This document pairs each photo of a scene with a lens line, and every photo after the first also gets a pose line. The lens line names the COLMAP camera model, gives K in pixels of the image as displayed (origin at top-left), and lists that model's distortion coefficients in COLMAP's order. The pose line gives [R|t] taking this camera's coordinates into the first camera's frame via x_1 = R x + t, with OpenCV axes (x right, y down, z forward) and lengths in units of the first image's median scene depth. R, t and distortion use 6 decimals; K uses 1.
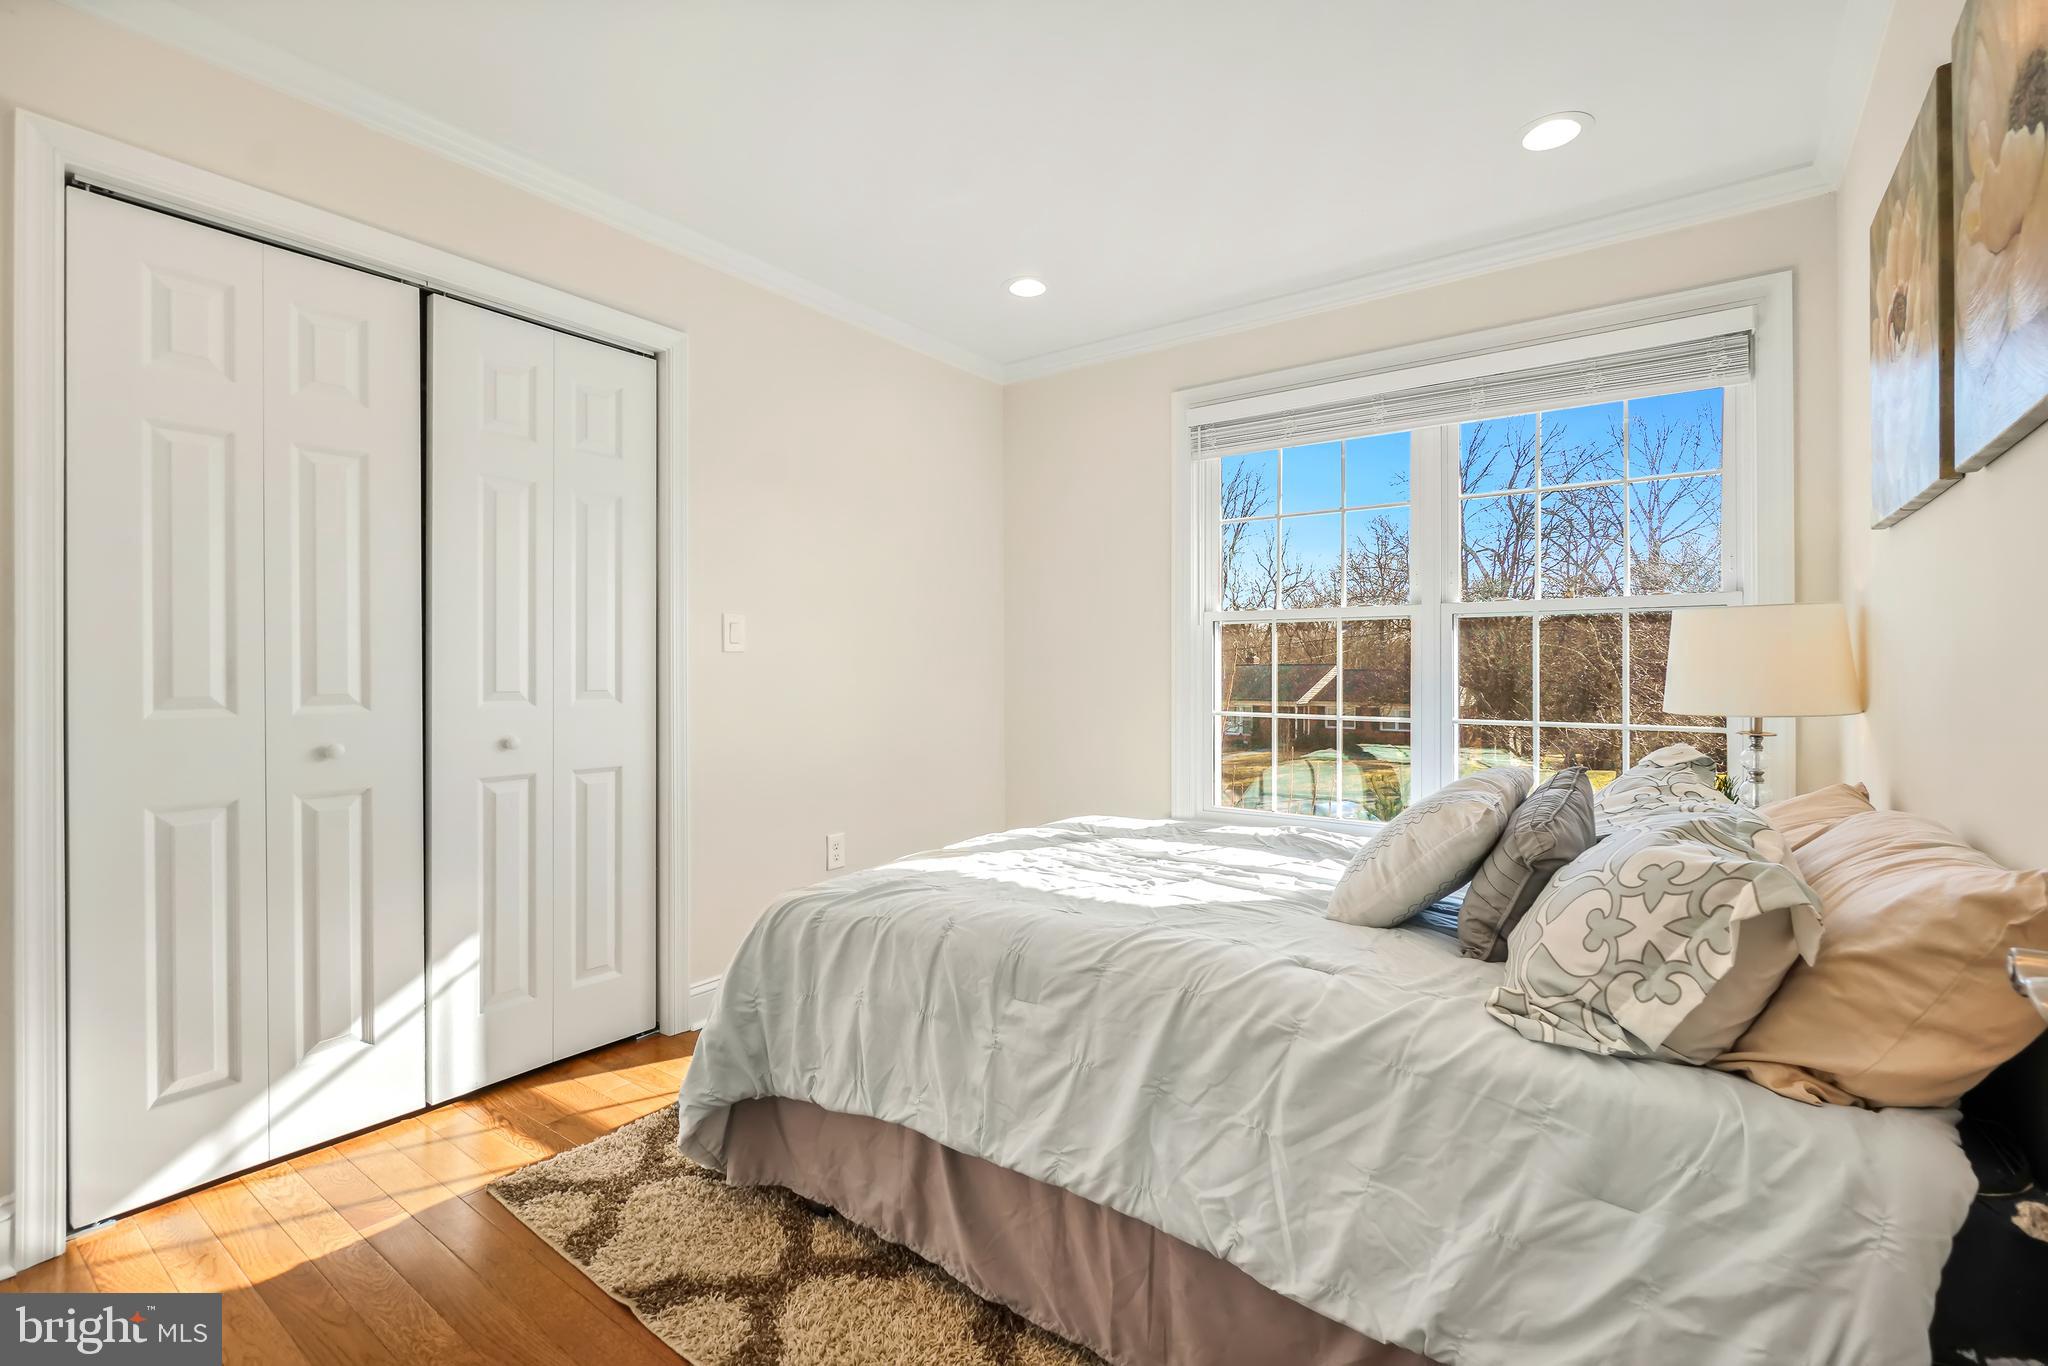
lens RADIAL K [[930.6, 0, 1023.3], [0, 930.6, 667.3], [0, 0, 1]] dist [0.002127, -0.000100]
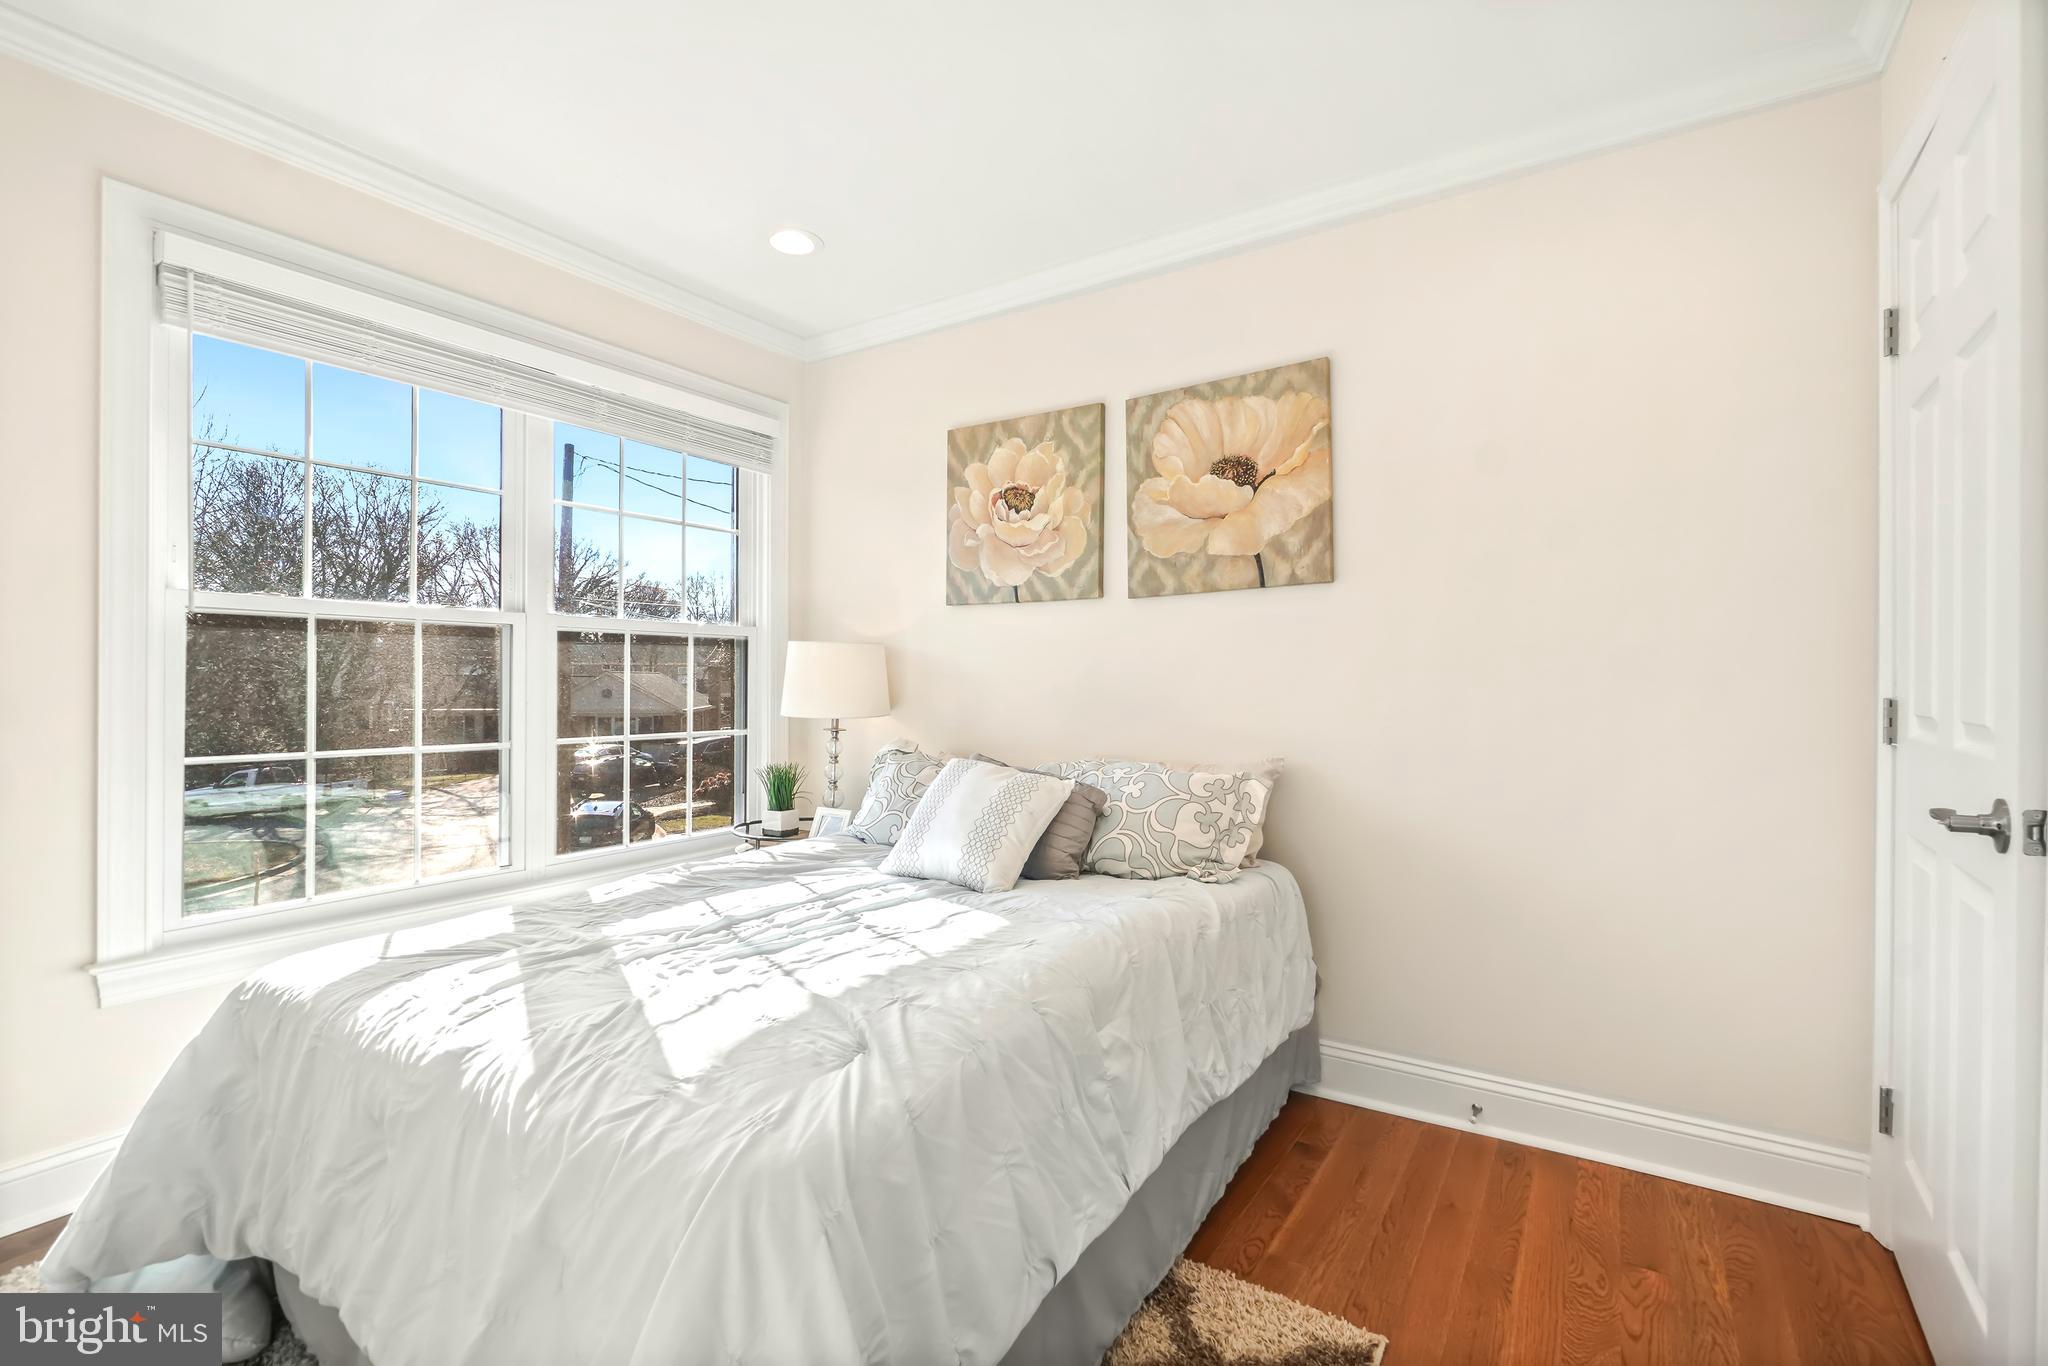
lens RADIAL K [[930.6, 0, 1024.8], [0, 930.6, 683.7], [0, 0, 1]] dist [0.002127, -0.000100]
pose [[-0.066333, 0.001535, 0.997796, -0.538147], [0.006081, 0.999981, -0.001134, 0.003113], [-0.997779, 0.005992, -0.066342, 0.656080]]
